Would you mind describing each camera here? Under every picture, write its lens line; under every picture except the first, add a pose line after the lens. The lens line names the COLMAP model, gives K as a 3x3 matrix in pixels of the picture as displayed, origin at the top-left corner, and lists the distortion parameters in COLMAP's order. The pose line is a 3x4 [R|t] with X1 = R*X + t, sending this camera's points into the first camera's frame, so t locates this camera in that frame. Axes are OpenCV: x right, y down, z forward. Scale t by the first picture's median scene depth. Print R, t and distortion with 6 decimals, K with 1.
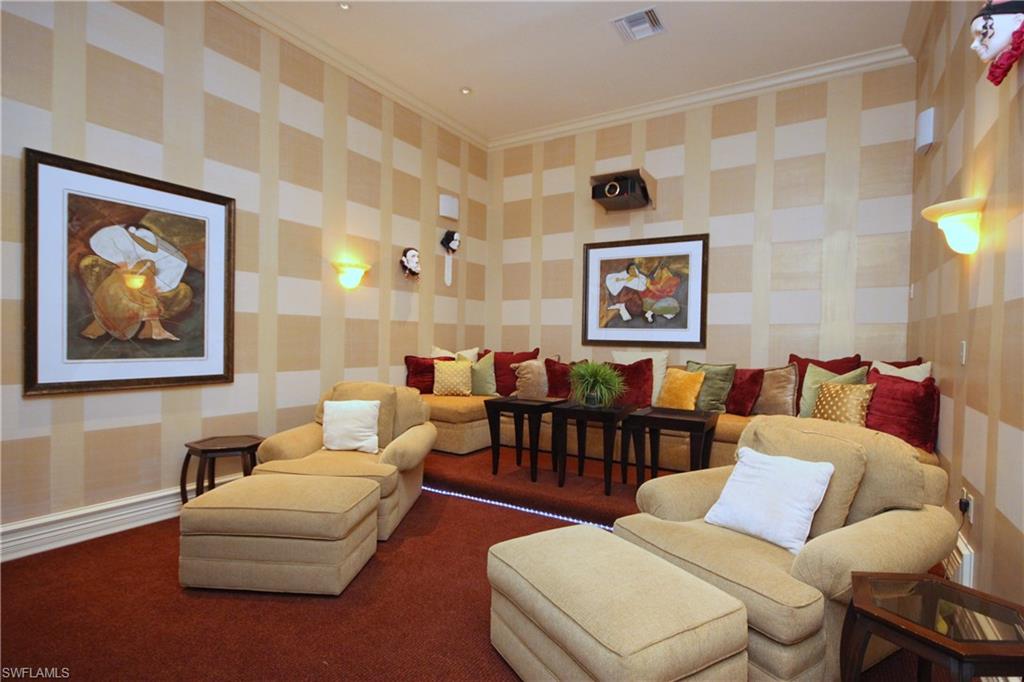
lens RADIAL K [[498.9, 0, 512.0], [0, 498.9, 341.0], [0, 0, 1]] dist [-0.001061, -0.000231]
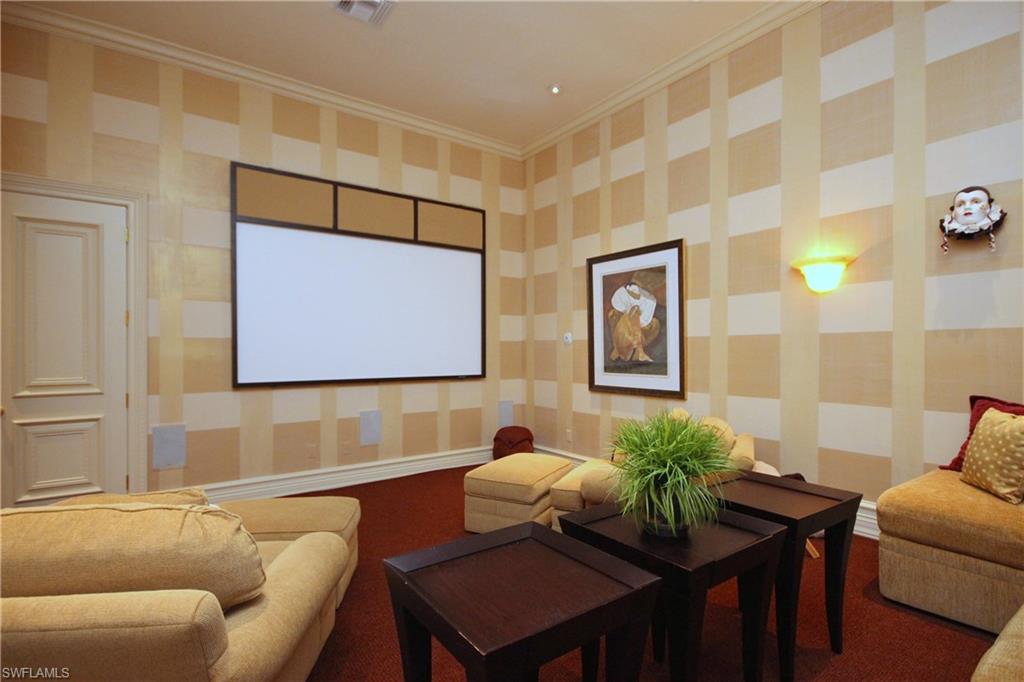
lens RADIAL K [[498.9, 0, 512.0], [0, 498.9, 341.0], [0, 0, 1]] dist [-0.001061, -0.000231]
pose [[-0.376325, -0.032320, -0.925924, 0.686466], [-0.006427, 0.999458, -0.032275, -0.010983], [0.926465, -0.006195, -0.376329, 1.137646]]
